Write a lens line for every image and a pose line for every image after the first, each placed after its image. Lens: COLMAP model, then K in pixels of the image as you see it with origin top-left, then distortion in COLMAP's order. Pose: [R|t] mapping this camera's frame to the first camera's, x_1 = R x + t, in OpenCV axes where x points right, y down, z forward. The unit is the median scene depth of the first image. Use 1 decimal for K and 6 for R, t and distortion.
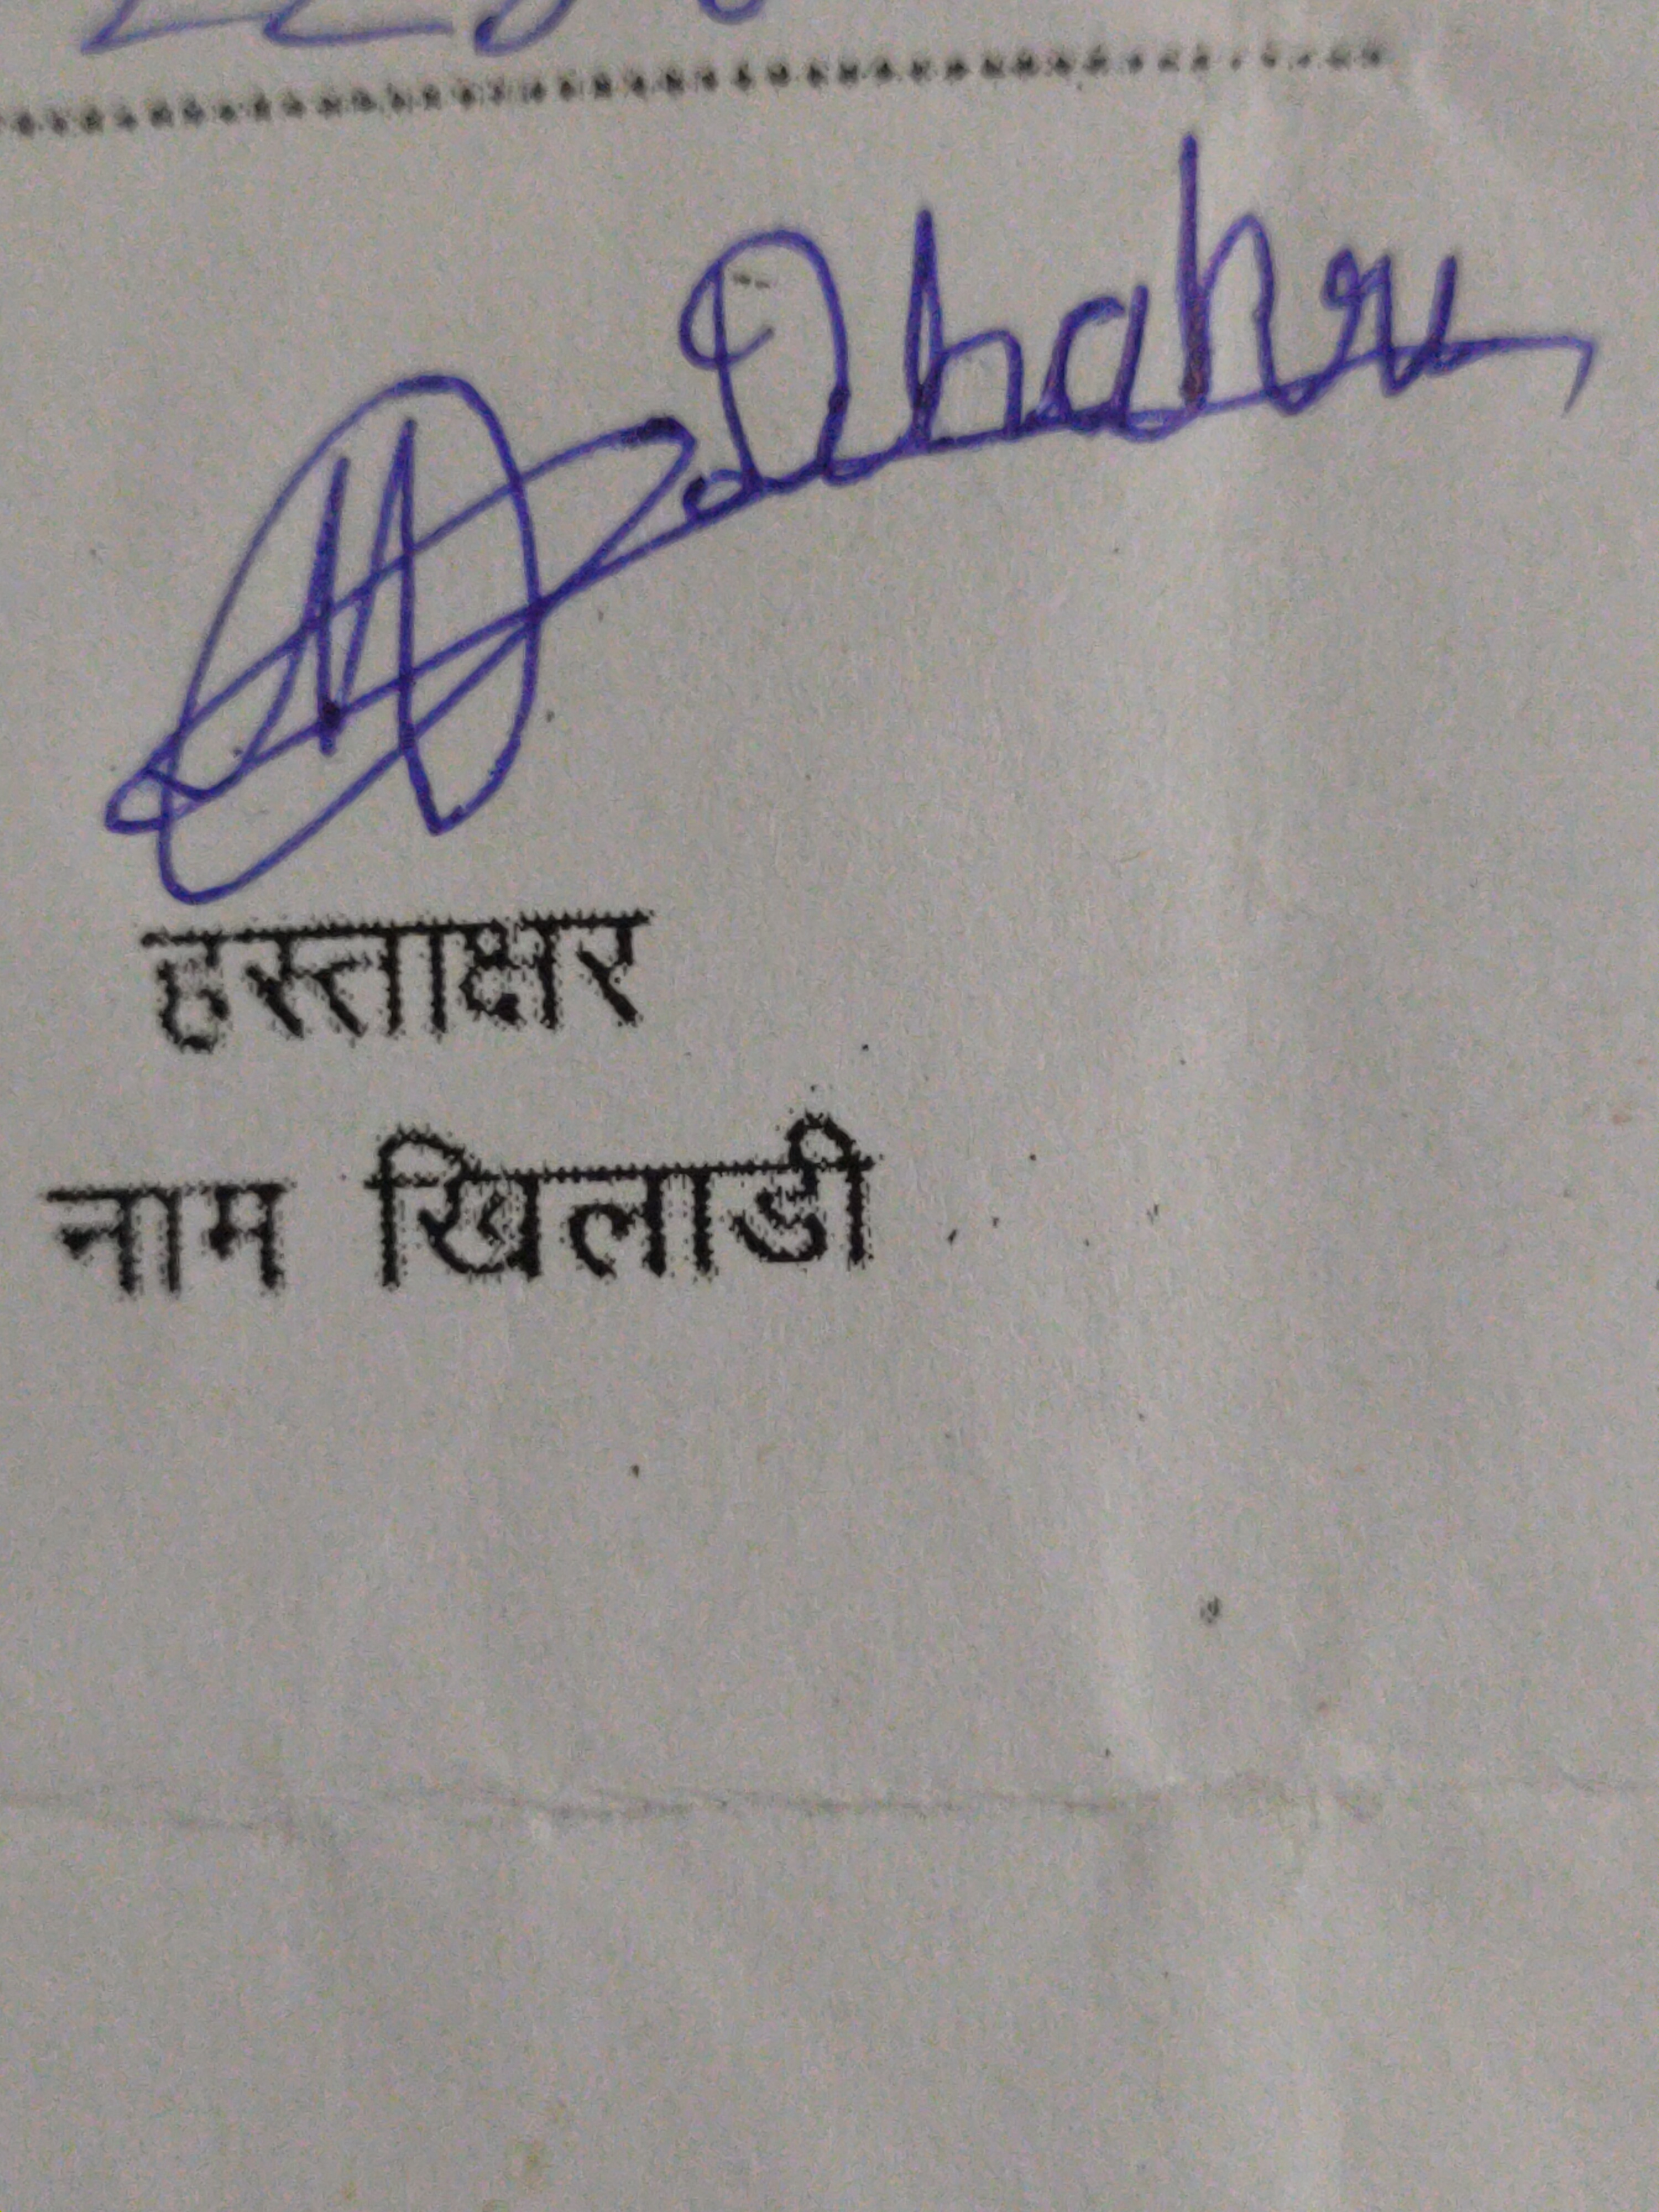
lens RADIAL K [[1733.8, 0, 829.9], [0, 1733.8, 1107.4], [0, 0, 1]] dist [-0.004755, -0.000823]
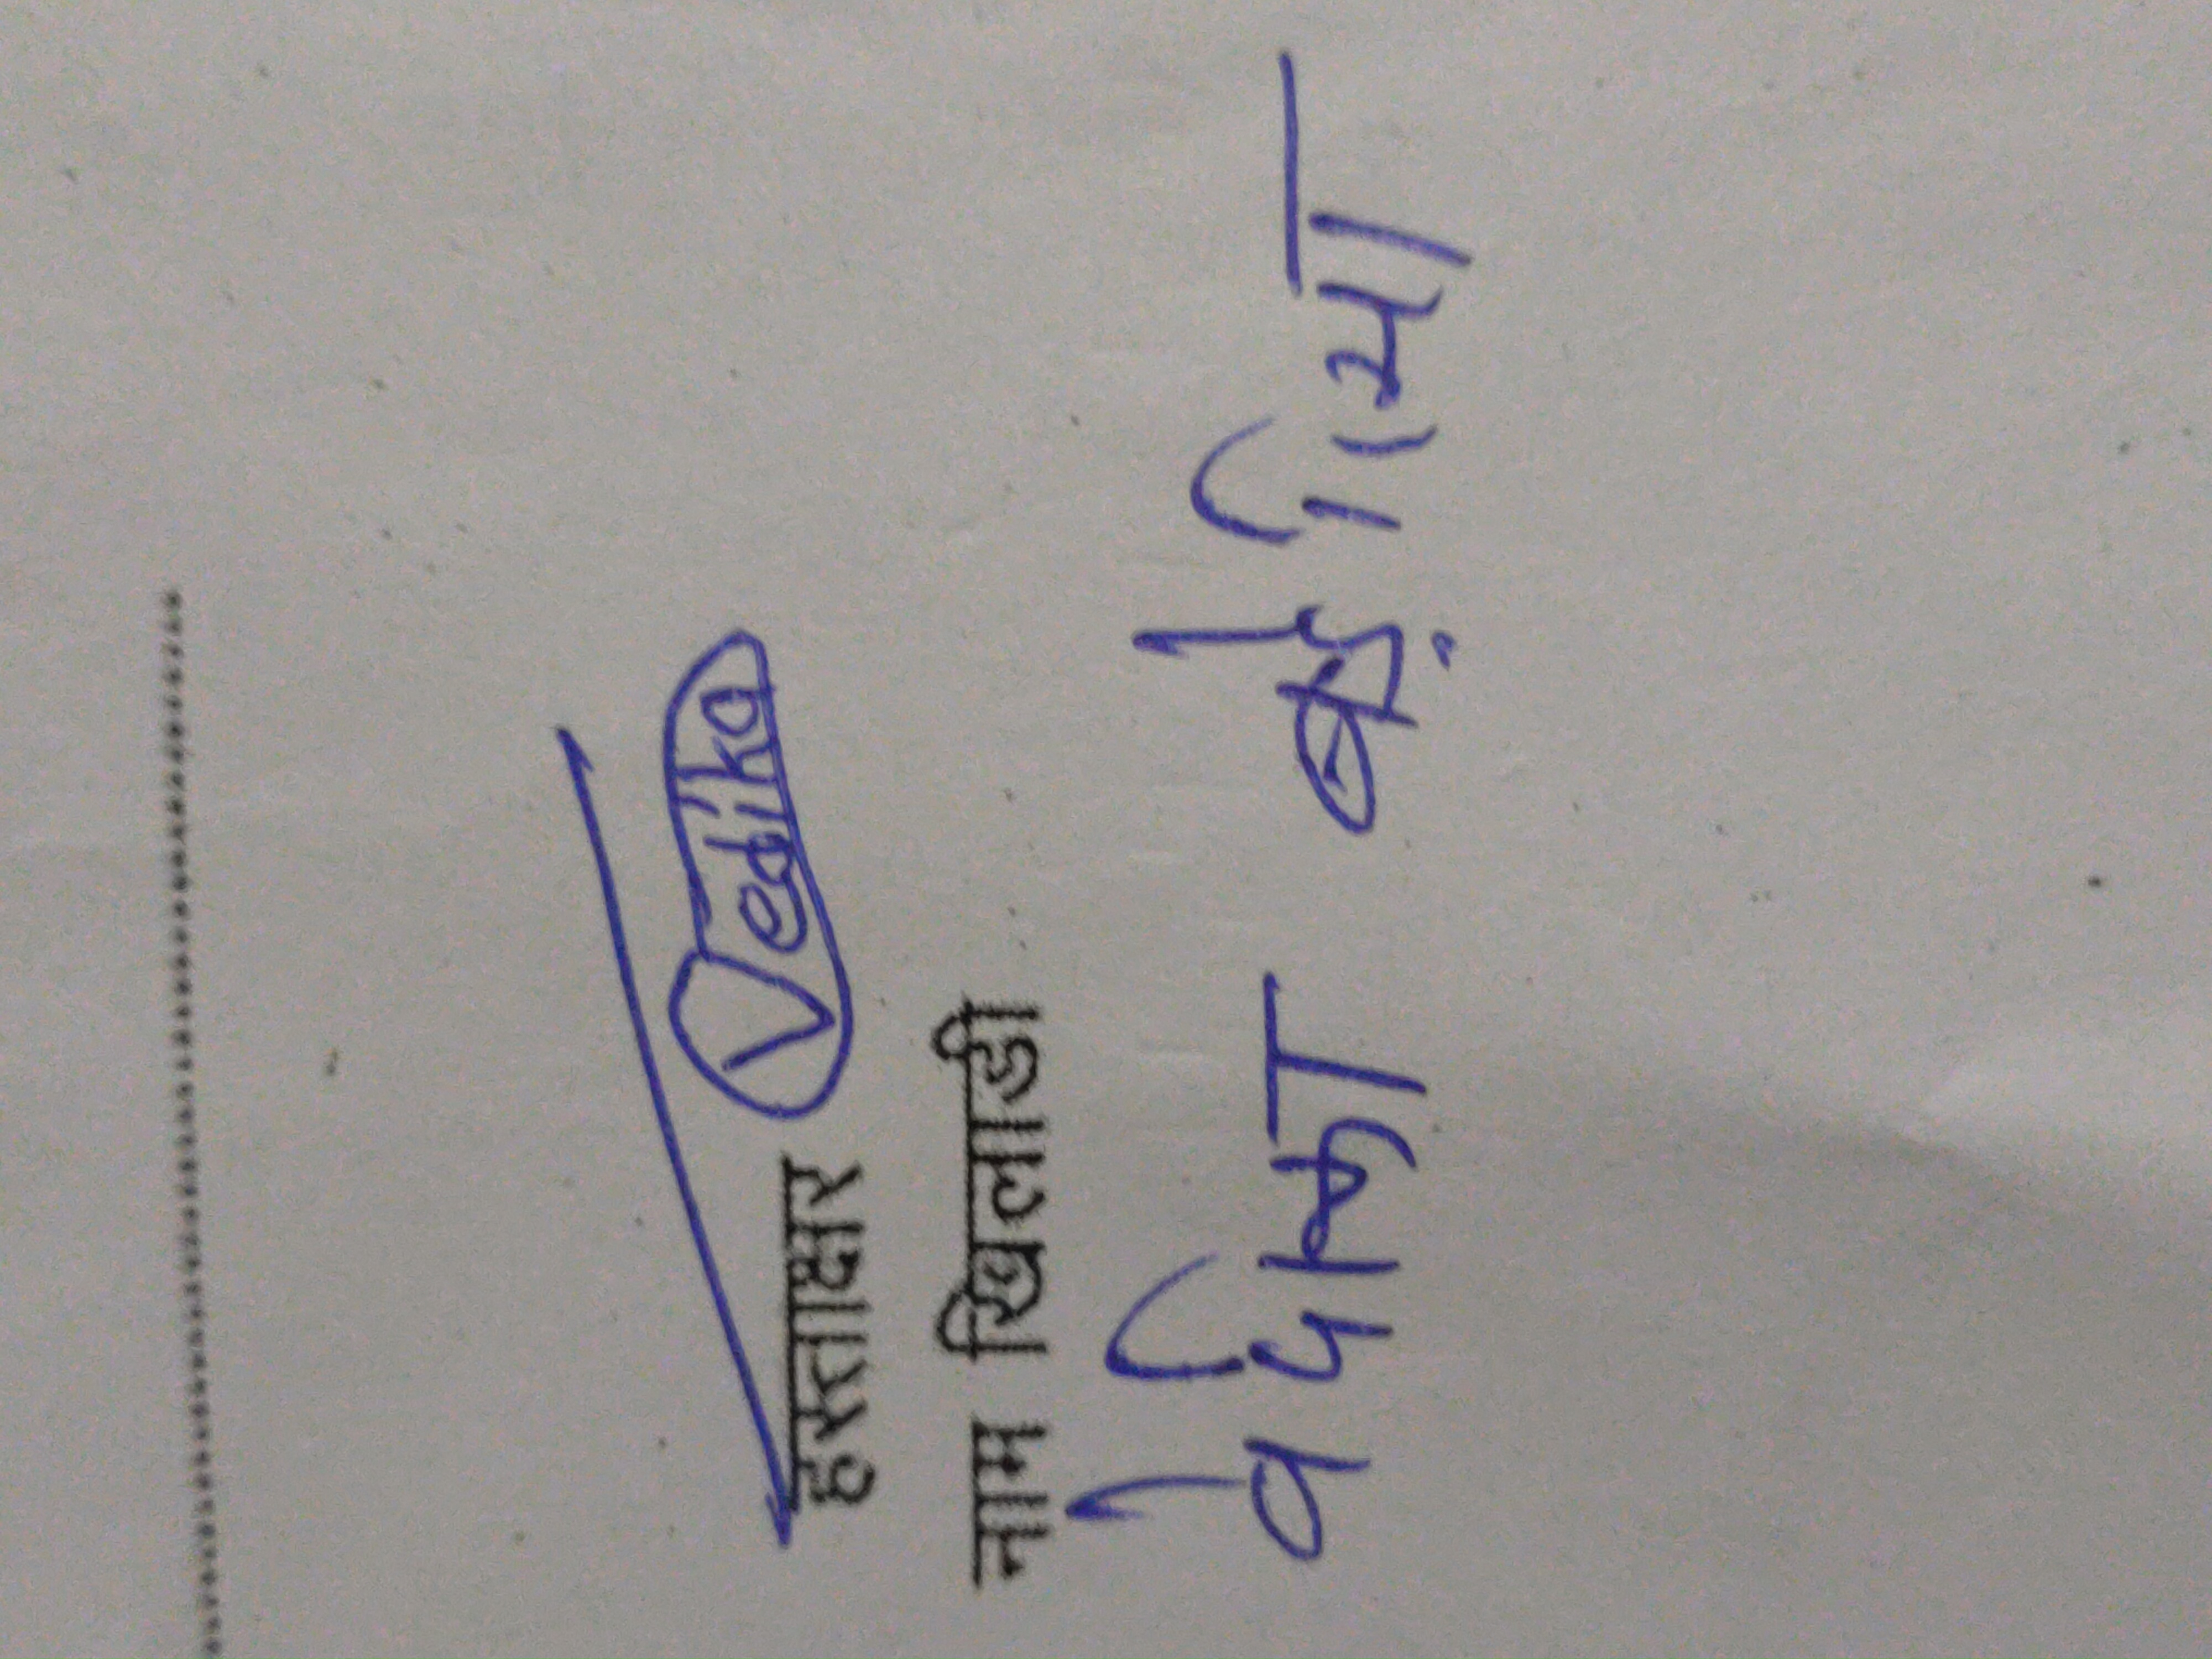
lens RADIAL K [[1733.8, 0, 1106.0], [0, 1733.8, 829.8], [0, 0, 1]] dist [-0.004755, -0.000823]
pose [[0.012919, -0.986919, 0.160698, -0.067534], [0.992797, 0.031805, 0.115513, -0.024132], [-0.119113, 0.158048, 0.980221, -0.433172]]
